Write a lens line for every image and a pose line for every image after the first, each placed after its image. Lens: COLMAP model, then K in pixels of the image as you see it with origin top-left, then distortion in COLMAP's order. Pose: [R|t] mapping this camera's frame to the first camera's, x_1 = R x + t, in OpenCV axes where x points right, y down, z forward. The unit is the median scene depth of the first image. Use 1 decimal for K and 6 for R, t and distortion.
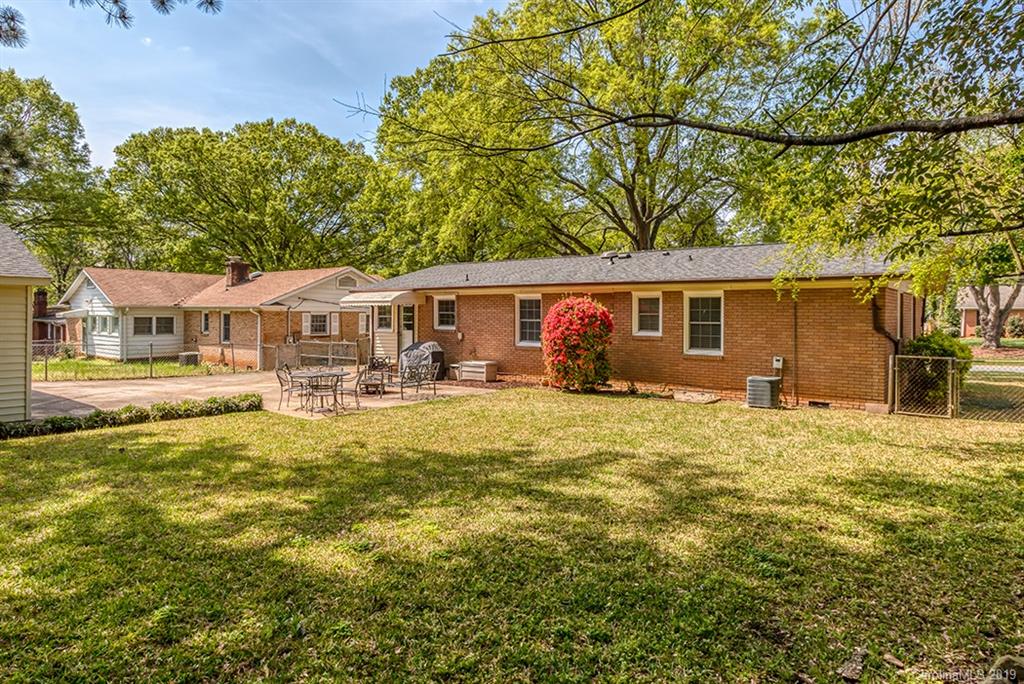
lens RADIAL K [[627.5, 0, 512.0], [0, 627.5, 342.0], [0, 0, 1]] dist [-0.000846, -0.000153]
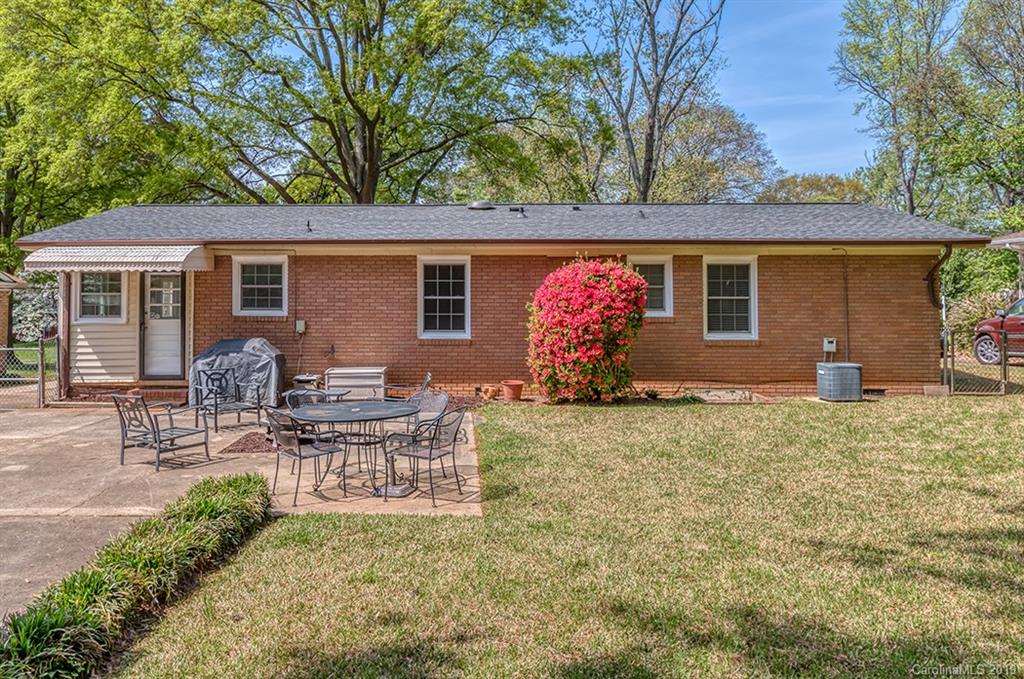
lens RADIAL K [[781.8, 0, 512.0], [0, 781.8, 339.5], [0, 0, 1]] dist [0.003362, 0.000077]
pose [[0.793681, -0.046839, 0.606528, -0.454007], [0.031878, 0.998864, 0.035423, -0.020712], [-0.607498, -0.008780, 0.794273, 0.384209]]
